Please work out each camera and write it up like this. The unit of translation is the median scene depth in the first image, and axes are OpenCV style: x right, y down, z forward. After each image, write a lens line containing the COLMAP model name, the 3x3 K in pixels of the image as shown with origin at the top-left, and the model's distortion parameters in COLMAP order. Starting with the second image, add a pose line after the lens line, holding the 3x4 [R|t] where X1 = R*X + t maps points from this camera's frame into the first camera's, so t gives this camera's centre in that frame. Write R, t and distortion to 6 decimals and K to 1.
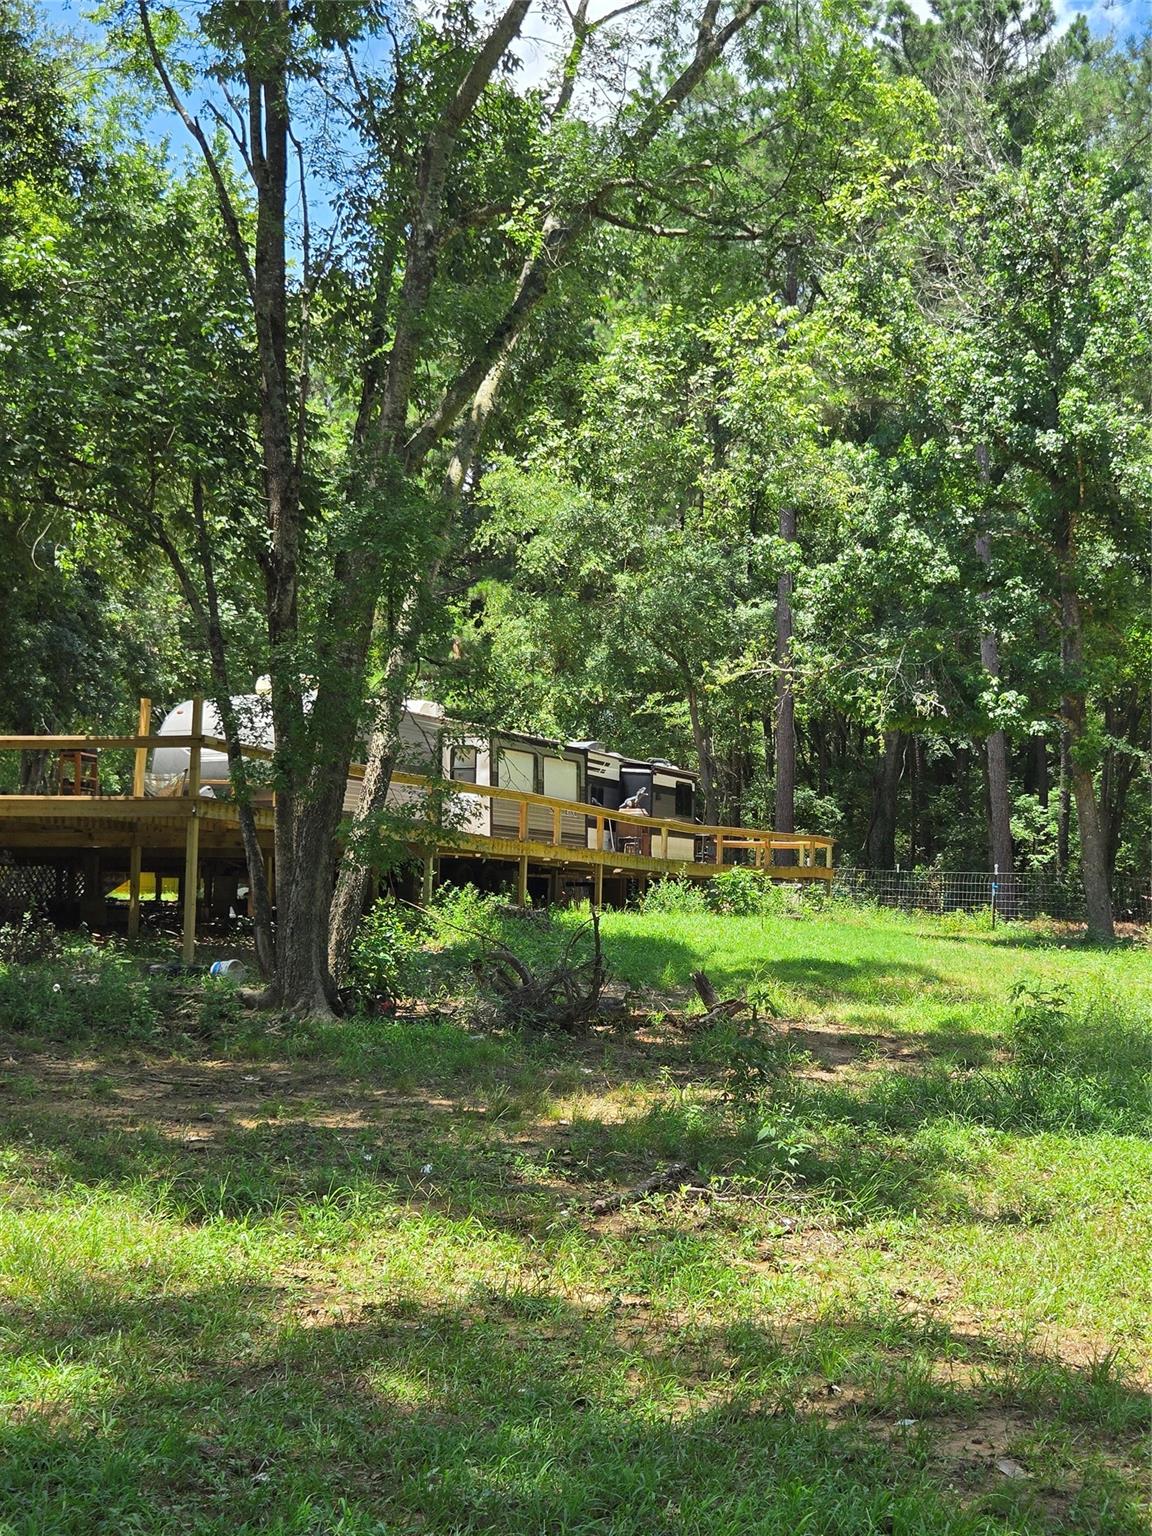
lens RADIAL K [[1072.8, 0, 591.0], [0, 1072.8, 753.8], [0, 0, 1]] dist [0.072391, -0.056652]
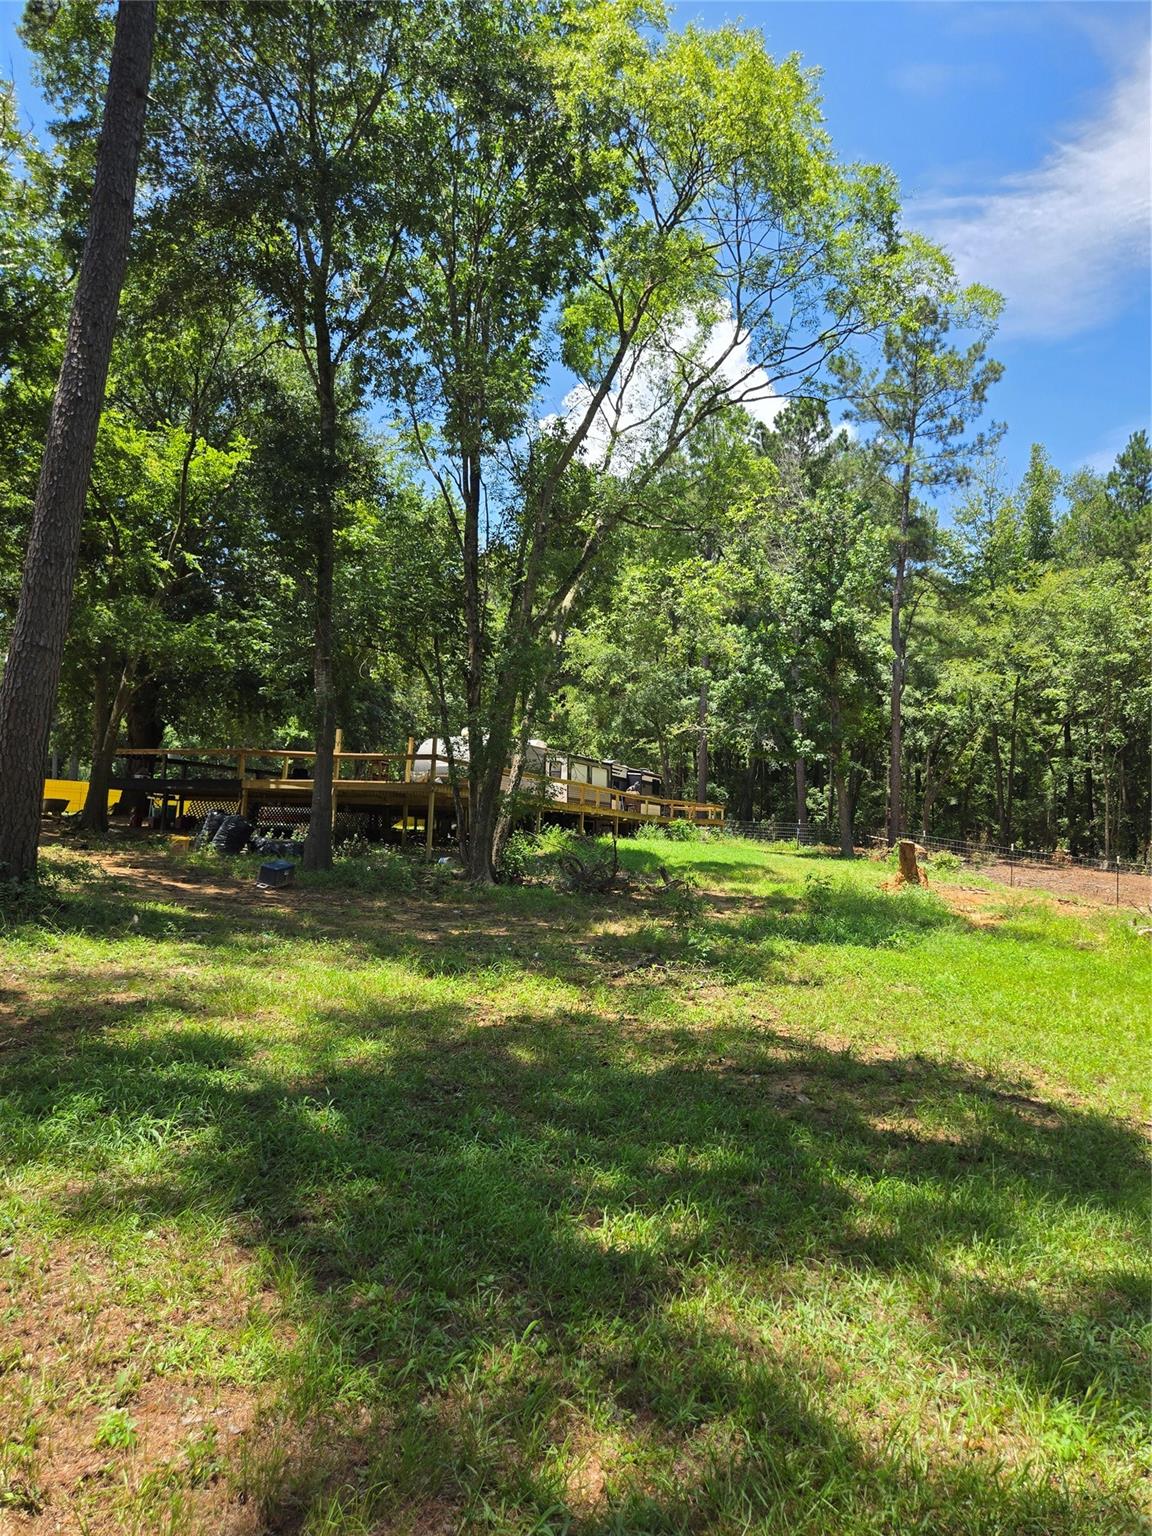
lens RADIAL K [[1072.8, 0, 591.0], [0, 1072.8, 753.8], [0, 0, 1]] dist [0.072391, -0.056652]
pose [[0.998585, 0.014903, -0.051053, 0.064208], [-0.014304, 0.999825, 0.012071, -0.049322], [0.051224, -0.011324, 0.998623, -1.163547]]
